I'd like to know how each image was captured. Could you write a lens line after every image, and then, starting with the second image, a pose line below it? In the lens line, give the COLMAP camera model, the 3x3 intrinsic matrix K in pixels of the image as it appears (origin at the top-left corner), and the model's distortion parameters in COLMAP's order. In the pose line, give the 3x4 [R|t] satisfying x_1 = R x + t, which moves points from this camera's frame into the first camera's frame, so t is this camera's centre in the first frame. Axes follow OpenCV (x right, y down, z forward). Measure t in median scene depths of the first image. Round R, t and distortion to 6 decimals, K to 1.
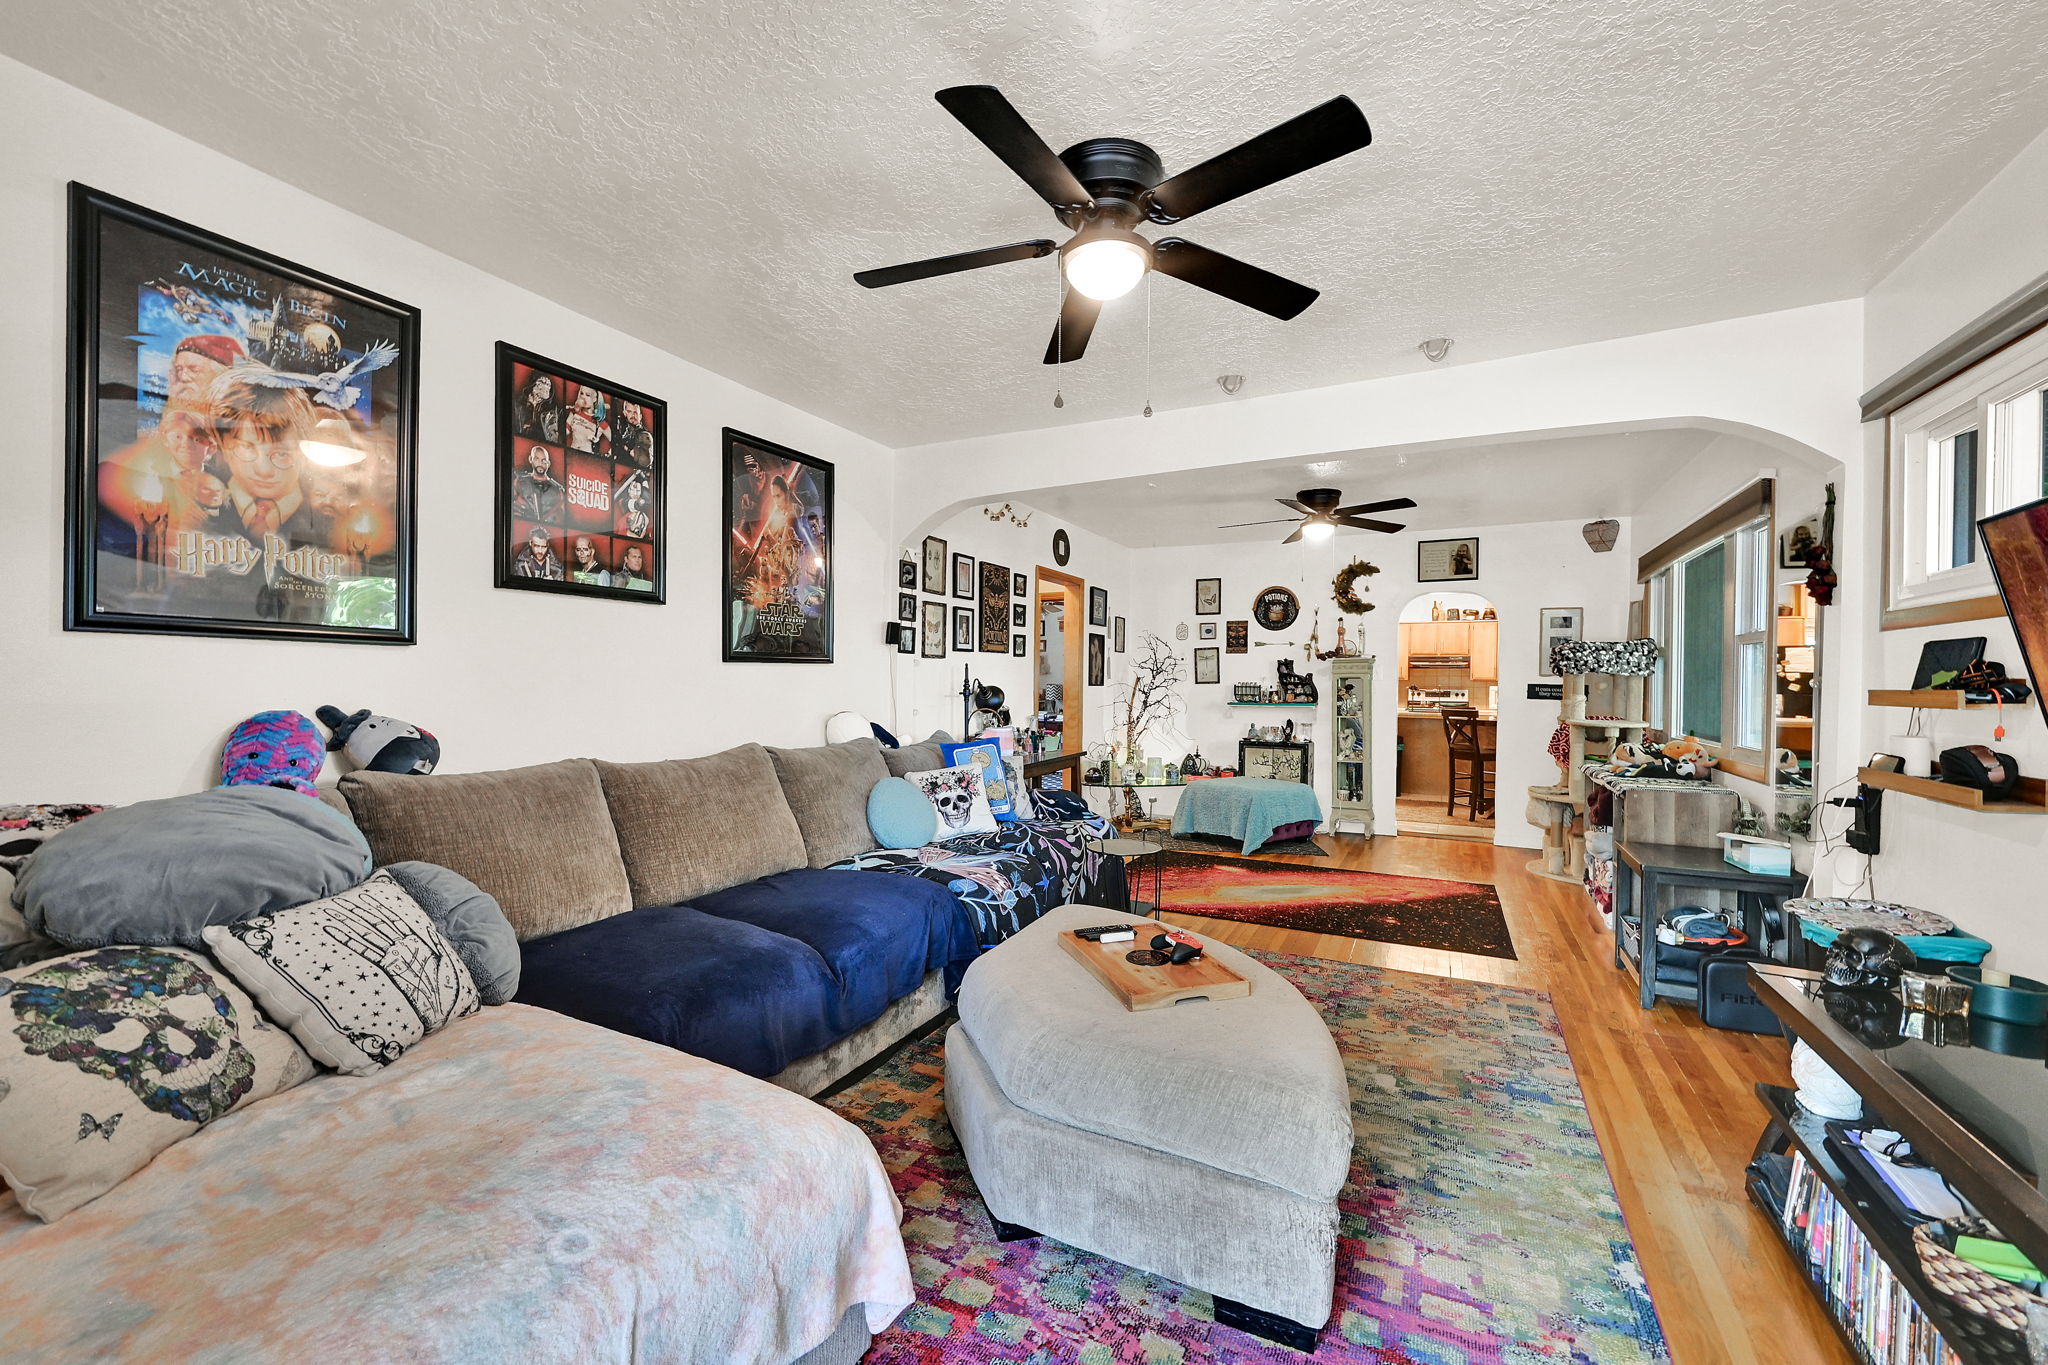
lens RADIAL K [[839.3, 0, 1019.9], [0, 839.3, 685.0], [0, 0, 1]] dist [-0.003703, -0.000082]
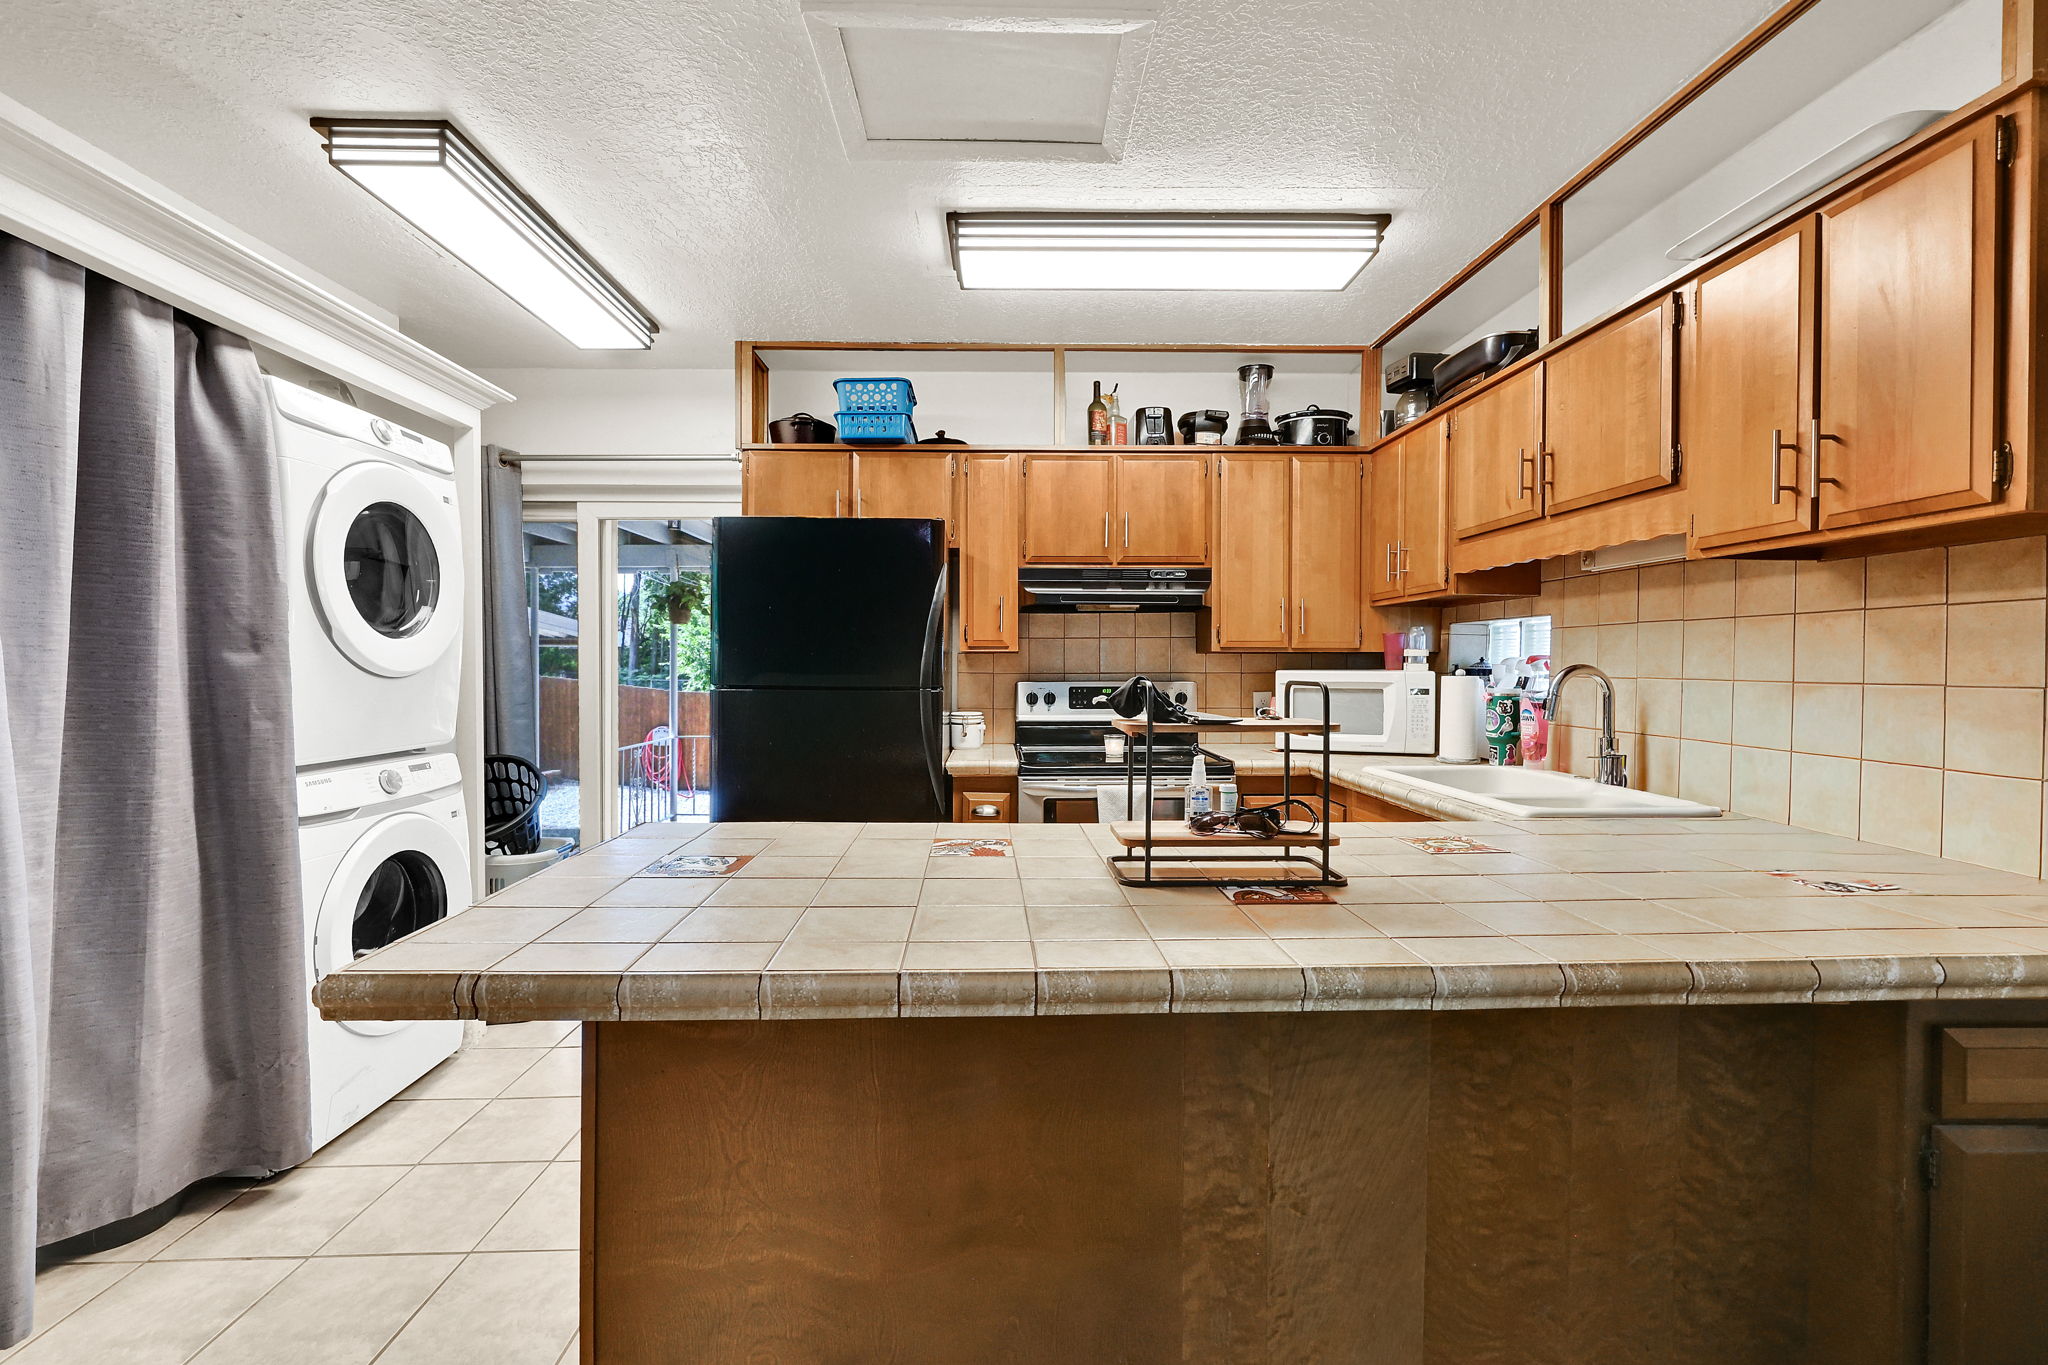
lens RADIAL K [[839.3, 0, 1014.1], [0, 839.3, 677.0], [0, 0, 1]] dist [-0.003703, -0.000082]
pose [[0.875855, -0.021060, 0.482114, 0.501141], [0.013090, 0.999716, 0.019890, -0.003726], [-0.482396, -0.011109, 0.875883, 1.160516]]
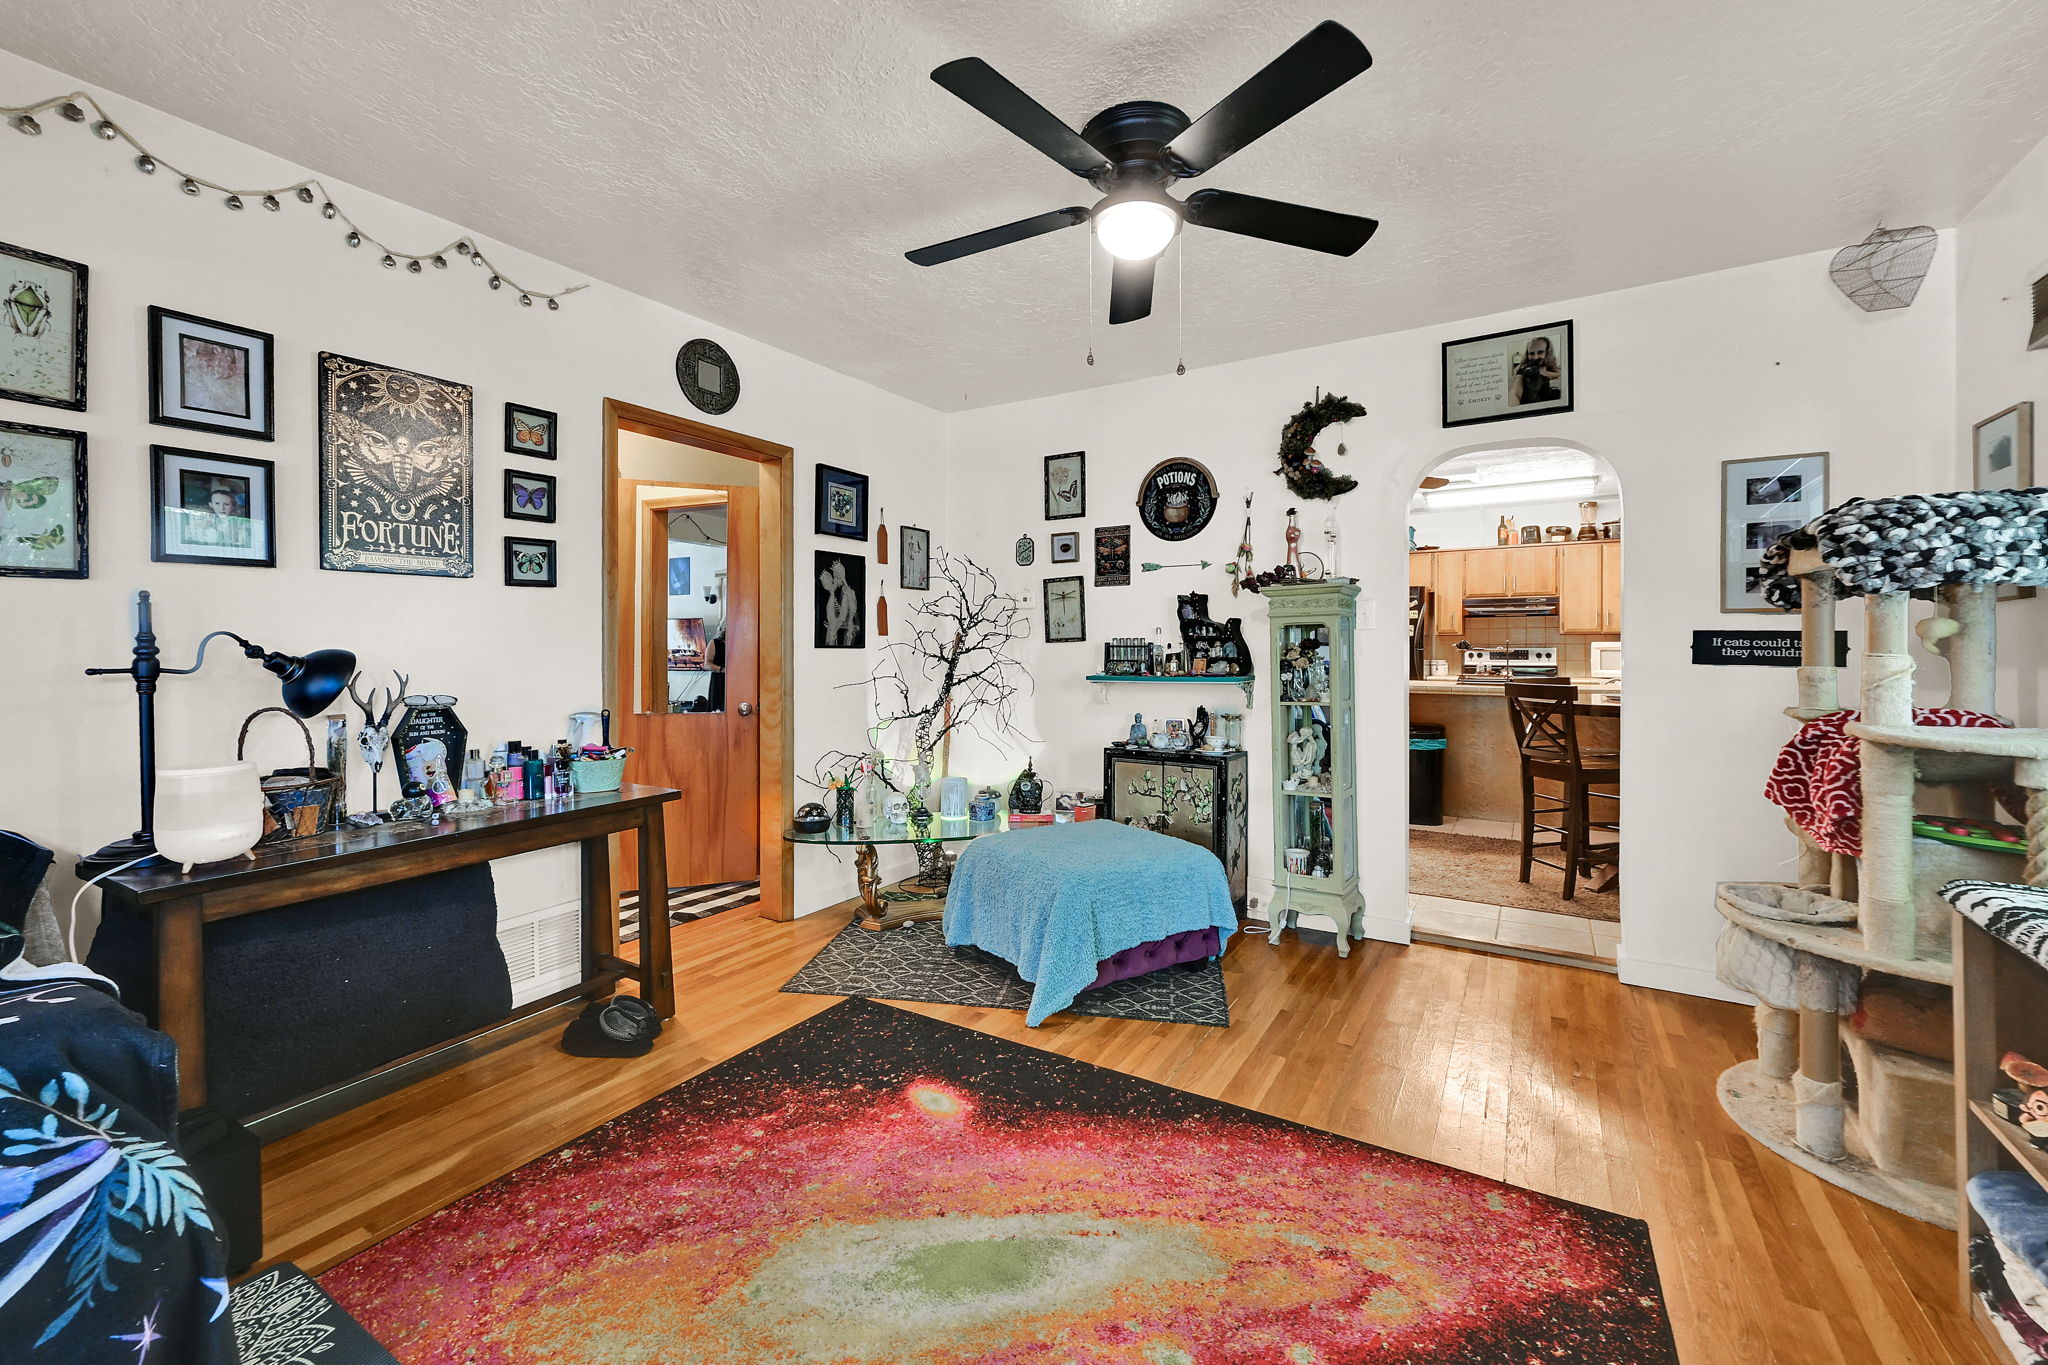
lens RADIAL K [[839.3, 0, 1016.8], [0, 839.3, 645.0], [0, 0, 1]] dist [-0.003703, -0.000082]
pose [[0.996584, -0.013906, -0.081412, 0.249041], [0.013343, 0.999883, -0.007447, 0.004339], [0.081506, 0.006335, 0.996653, 0.464805]]
